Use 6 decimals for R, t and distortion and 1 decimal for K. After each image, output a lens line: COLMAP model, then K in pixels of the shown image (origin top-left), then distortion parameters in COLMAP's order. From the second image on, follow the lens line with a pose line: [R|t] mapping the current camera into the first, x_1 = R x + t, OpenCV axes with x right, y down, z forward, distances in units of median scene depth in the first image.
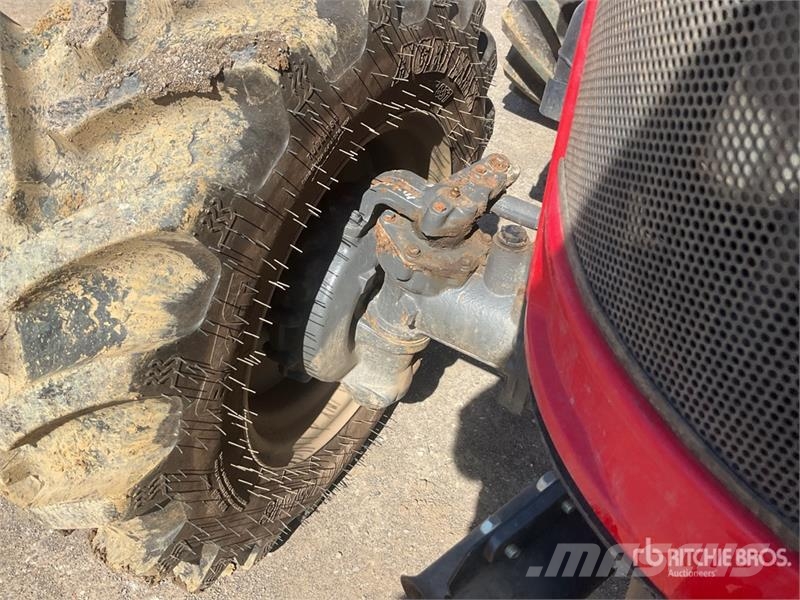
lens RADIAL K [[652.9, 0, 400.0], [0, 652.9, 300.0], [0, 0, 1]] dist [0.088913, -0.164184]
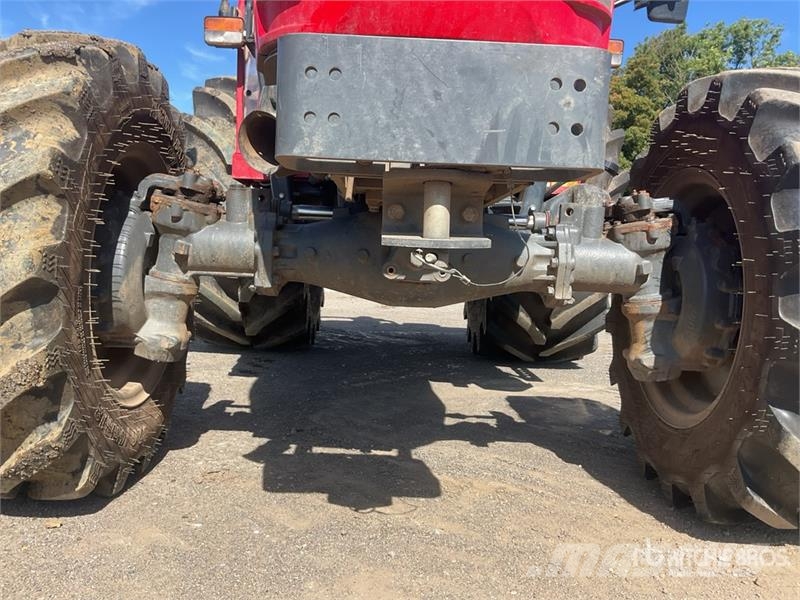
lens RADIAL K [[652.9, 0, 400.0], [0, 652.9, 300.0], [0, 0, 1]] dist [0.088913, -0.164184]
pose [[0.853819, -0.117832, 0.507059, -0.509688], [0.369552, 0.823222, -0.430971, 1.414216], [-0.366640, 0.555356, 0.746428, -0.408918]]
